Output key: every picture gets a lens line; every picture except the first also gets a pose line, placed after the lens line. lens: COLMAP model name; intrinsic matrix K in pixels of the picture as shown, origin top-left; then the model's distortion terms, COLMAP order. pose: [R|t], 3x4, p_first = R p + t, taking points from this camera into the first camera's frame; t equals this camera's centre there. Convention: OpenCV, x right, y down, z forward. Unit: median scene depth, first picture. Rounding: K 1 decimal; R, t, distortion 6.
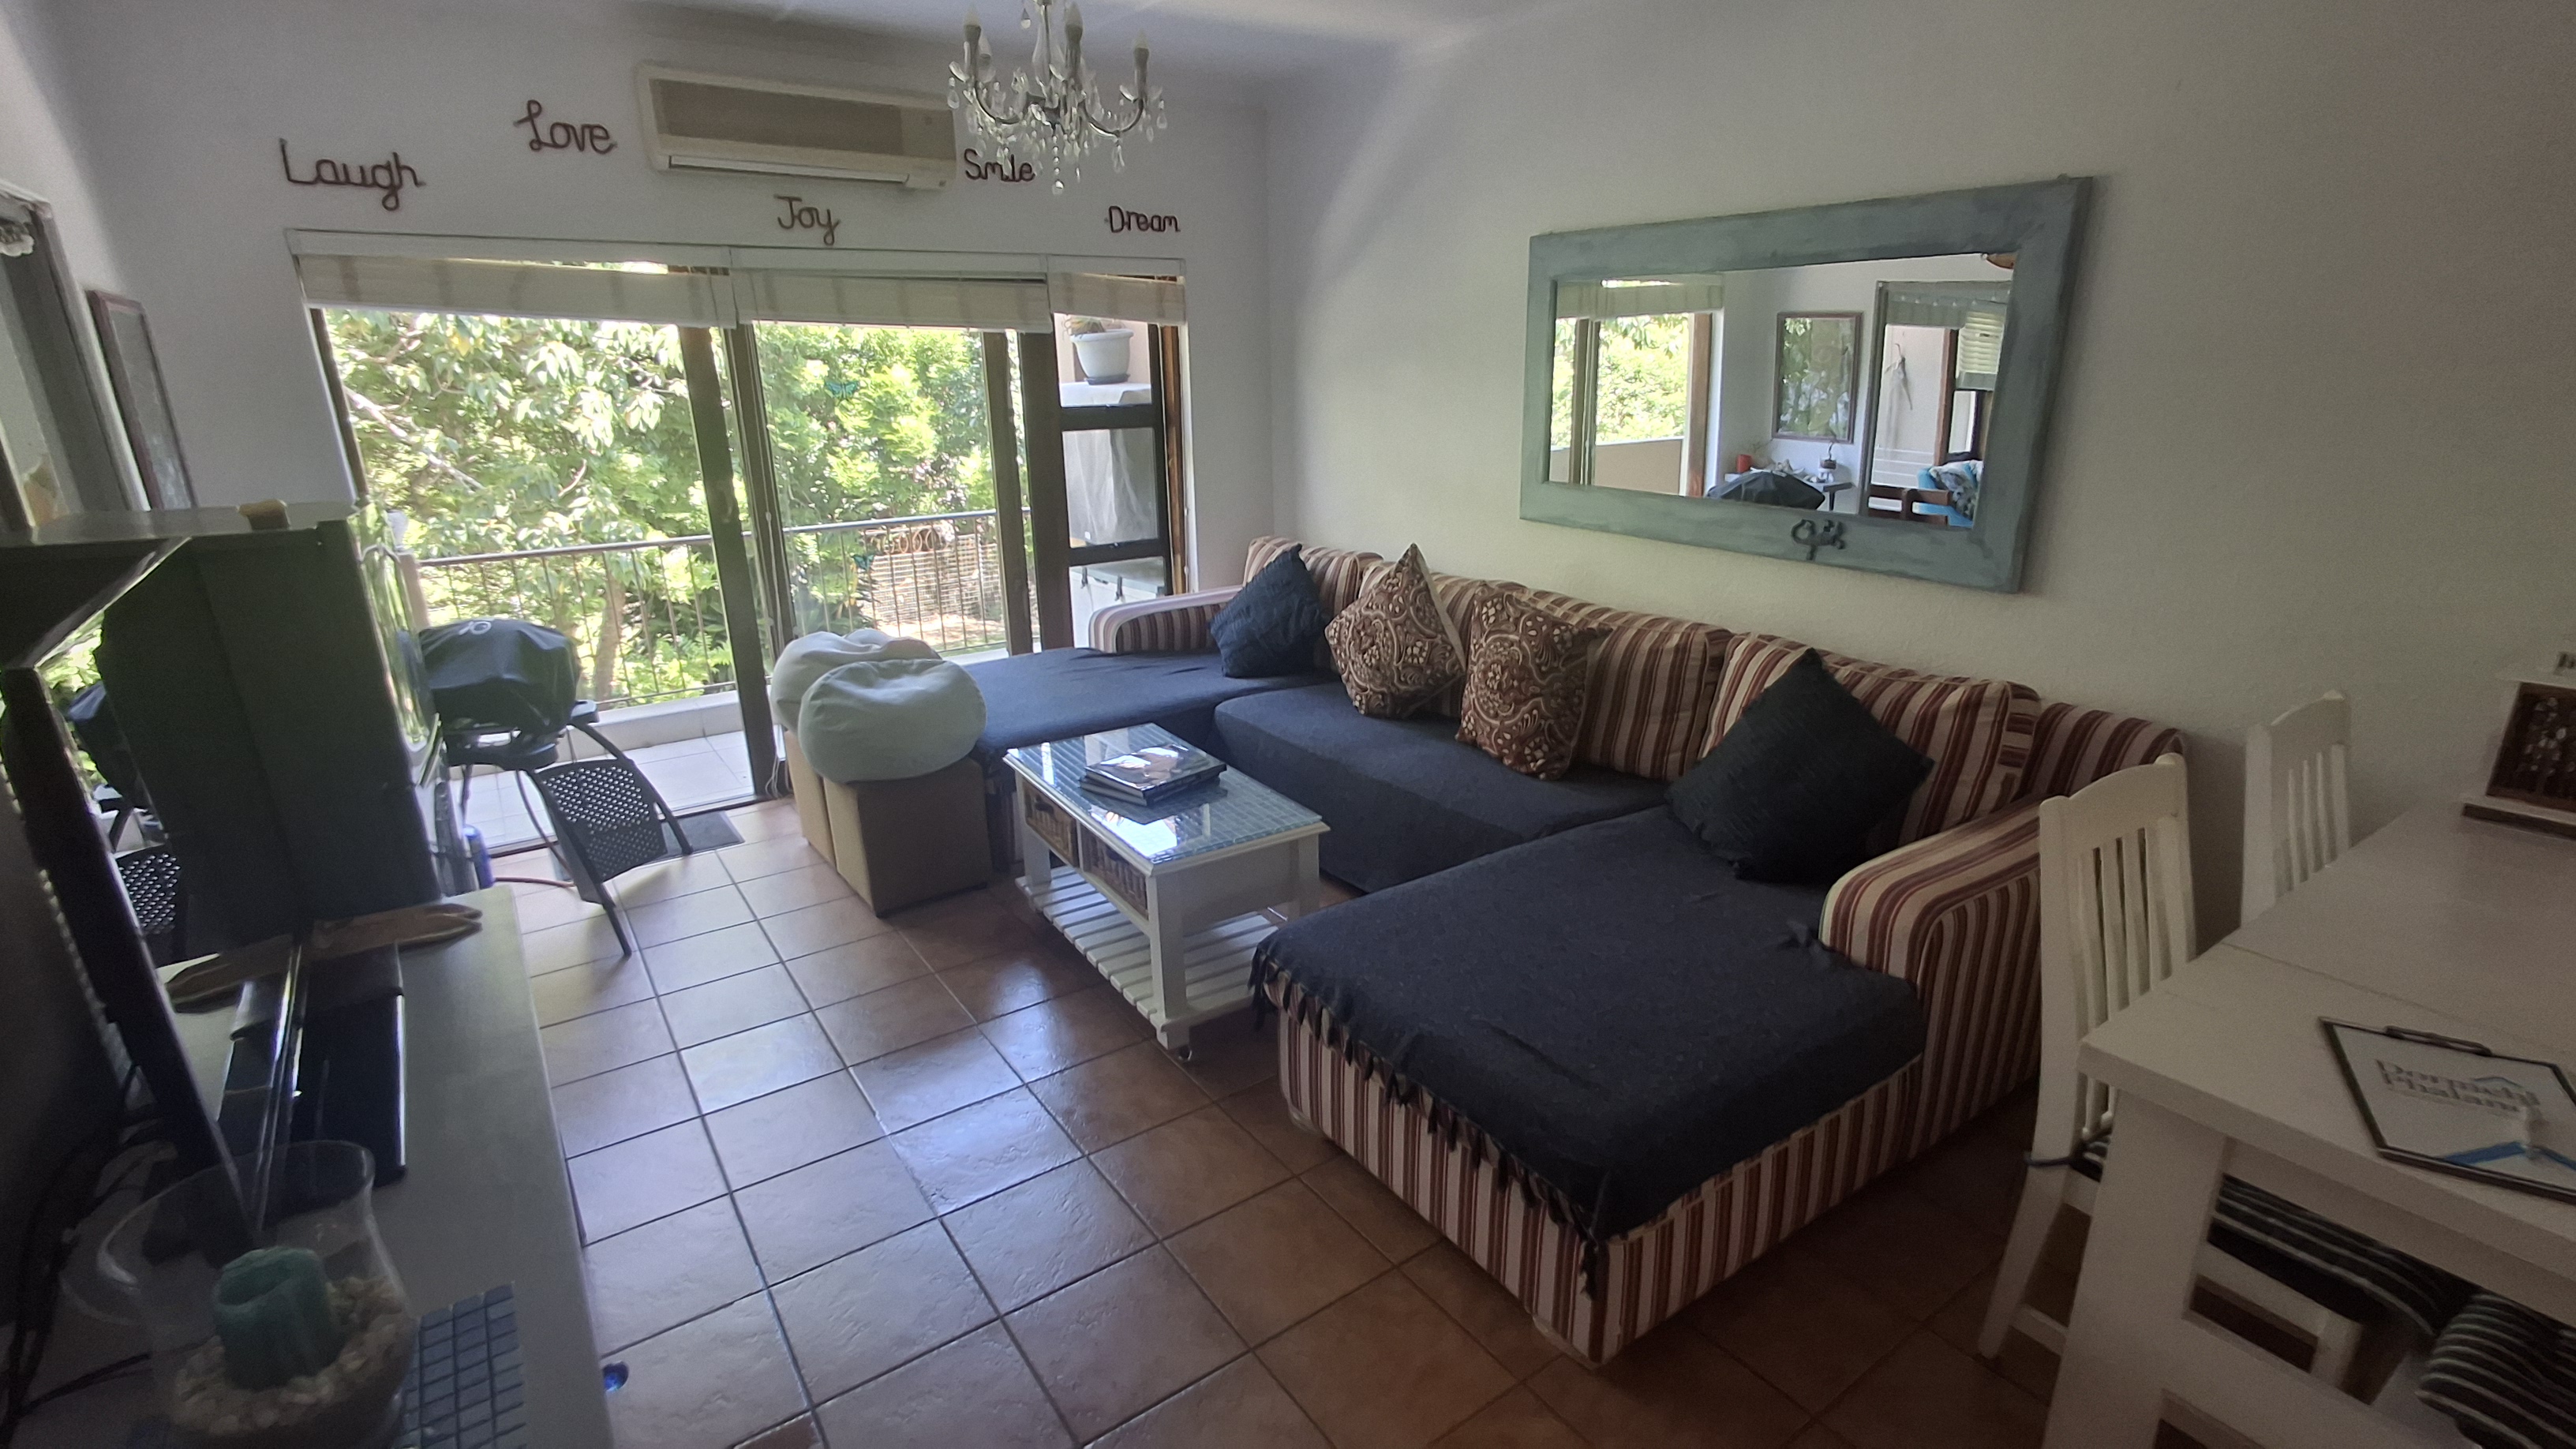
lens RADIAL K [[1191.1, 0, 1297.6], [0, 1191.1, 745.1], [0, 0, 1]] dist [-0.002812, 0.007090]
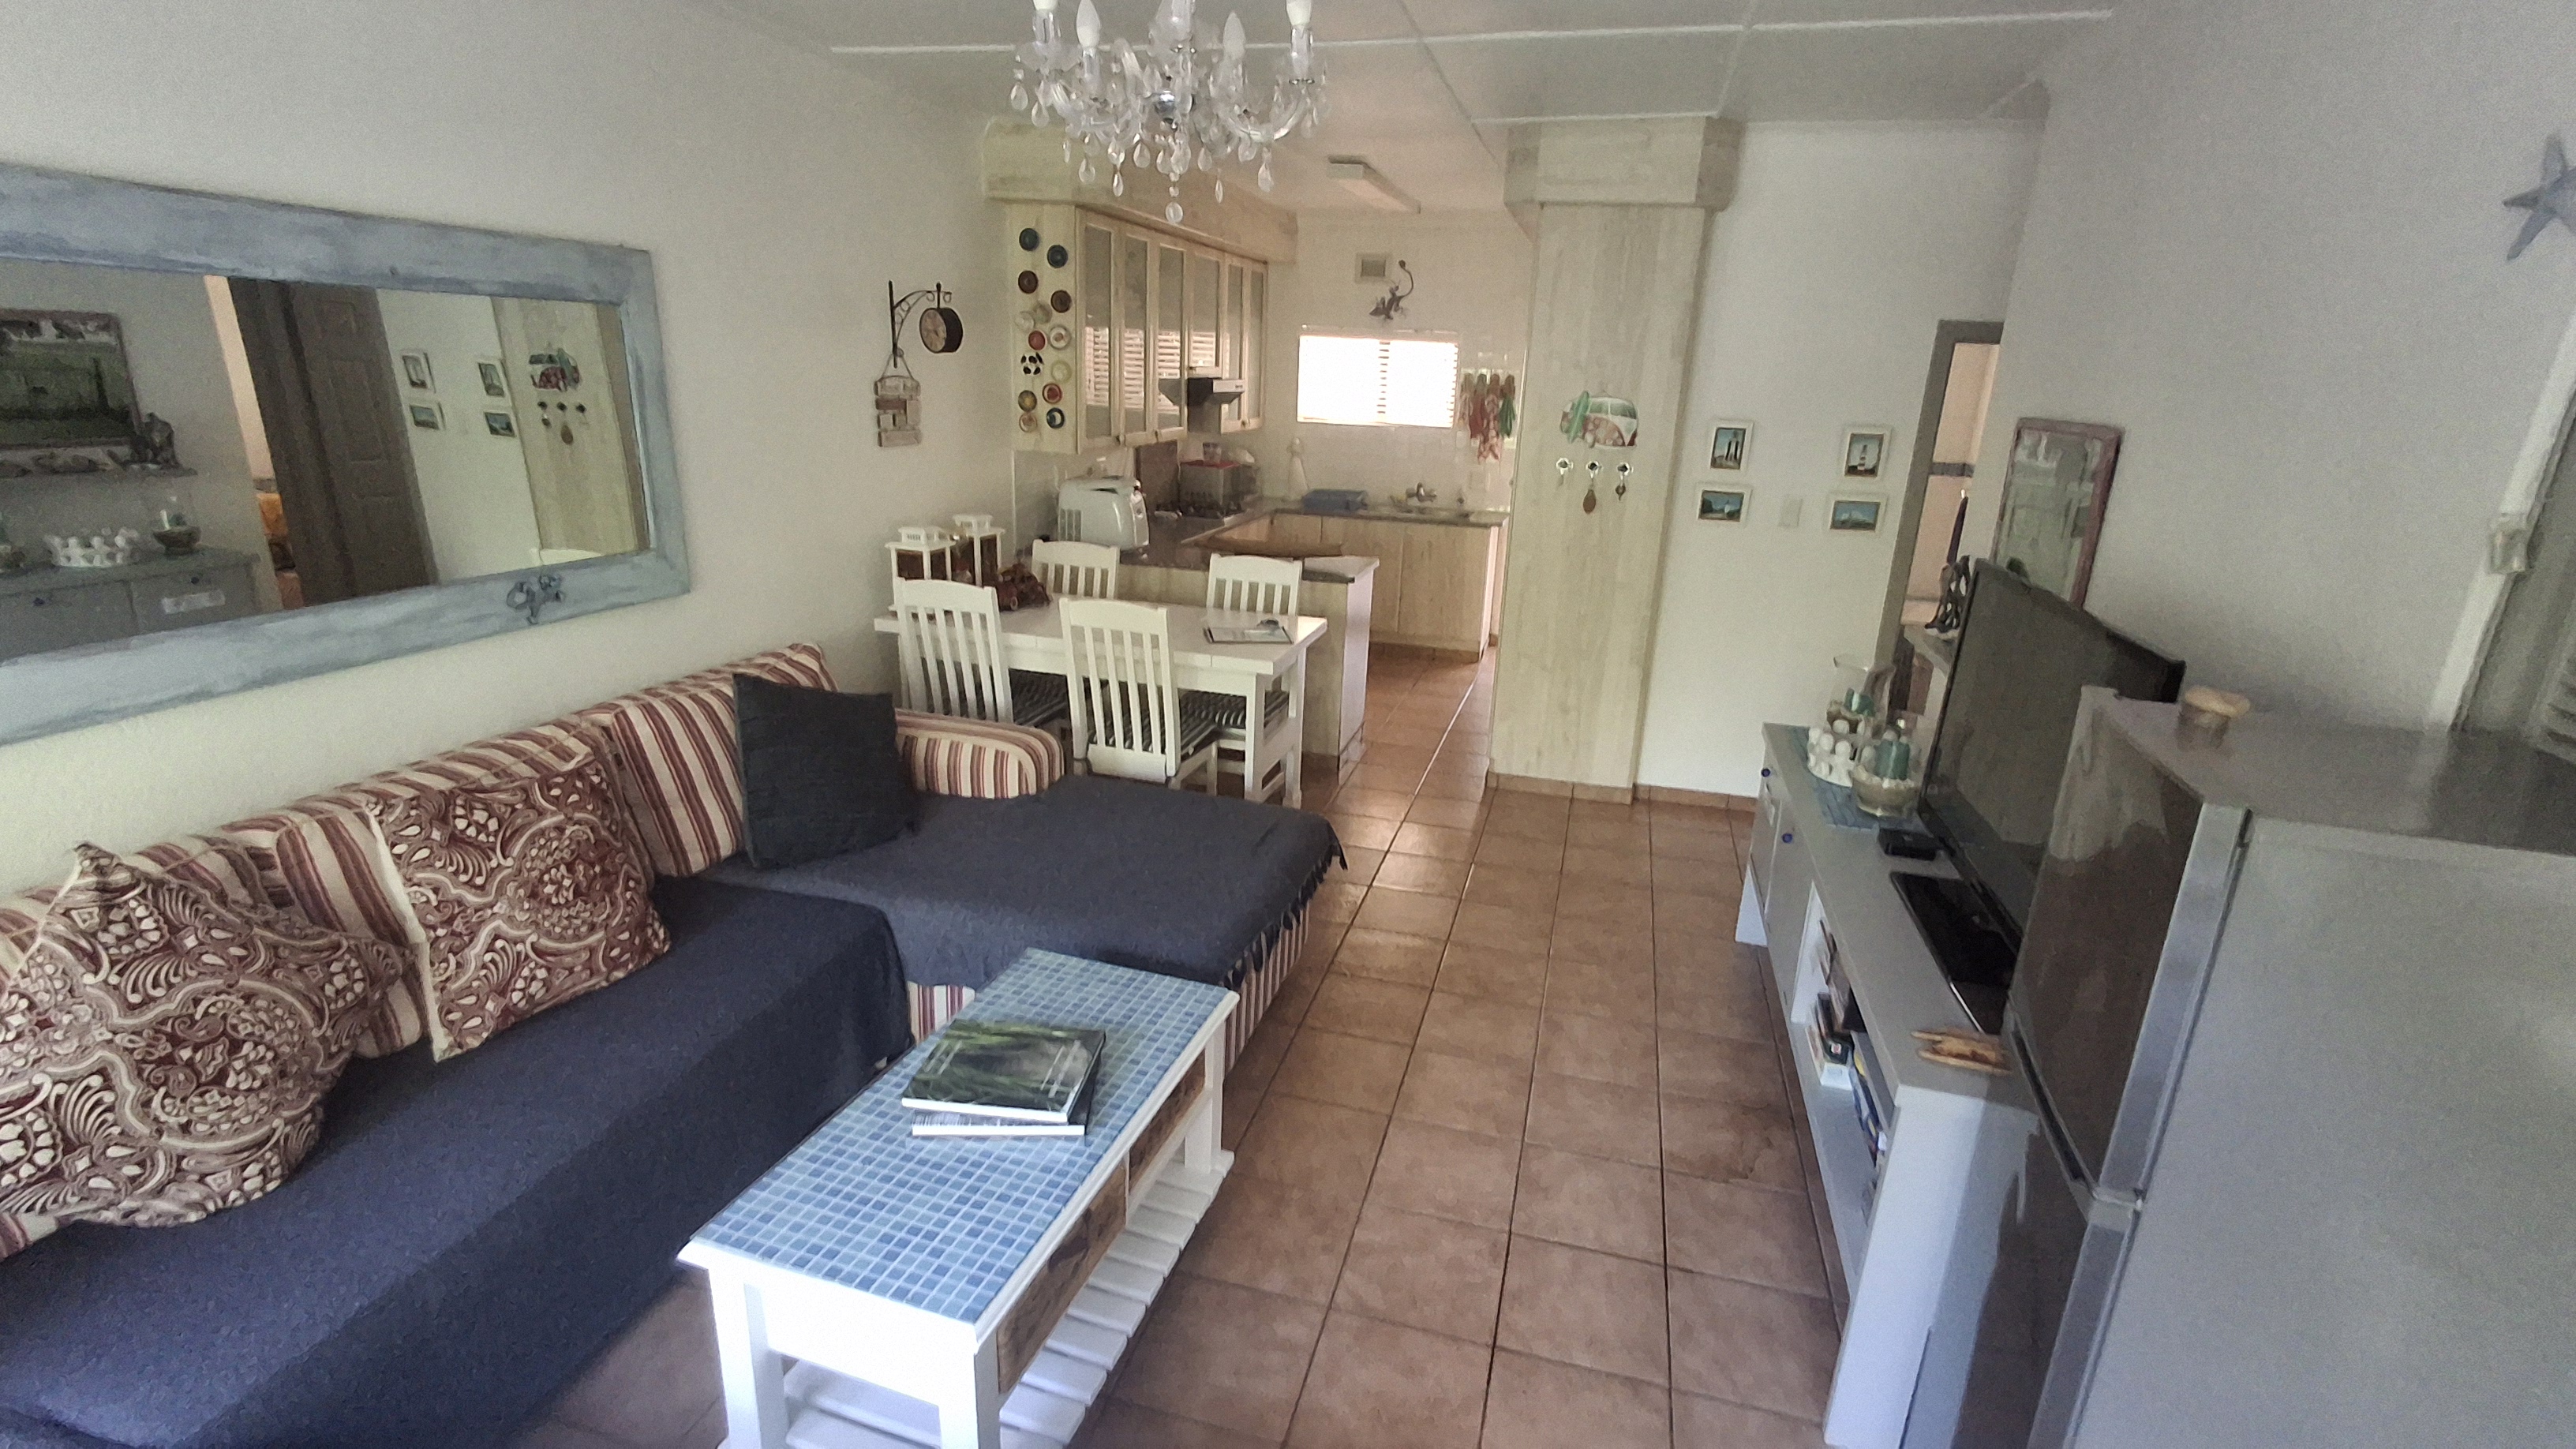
lens RADIAL K [[1177.6, 0, 1288.0], [0, 1177.6, 724.5], [0, 0, 1]] dist [0.001038, 0.015811]
pose [[-0.624829, -0.241658, 0.742422, -0.504963], [0.219896, 0.857933, 0.464323, -0.317710], [-0.749156, 0.453378, -0.482922, 0.872522]]
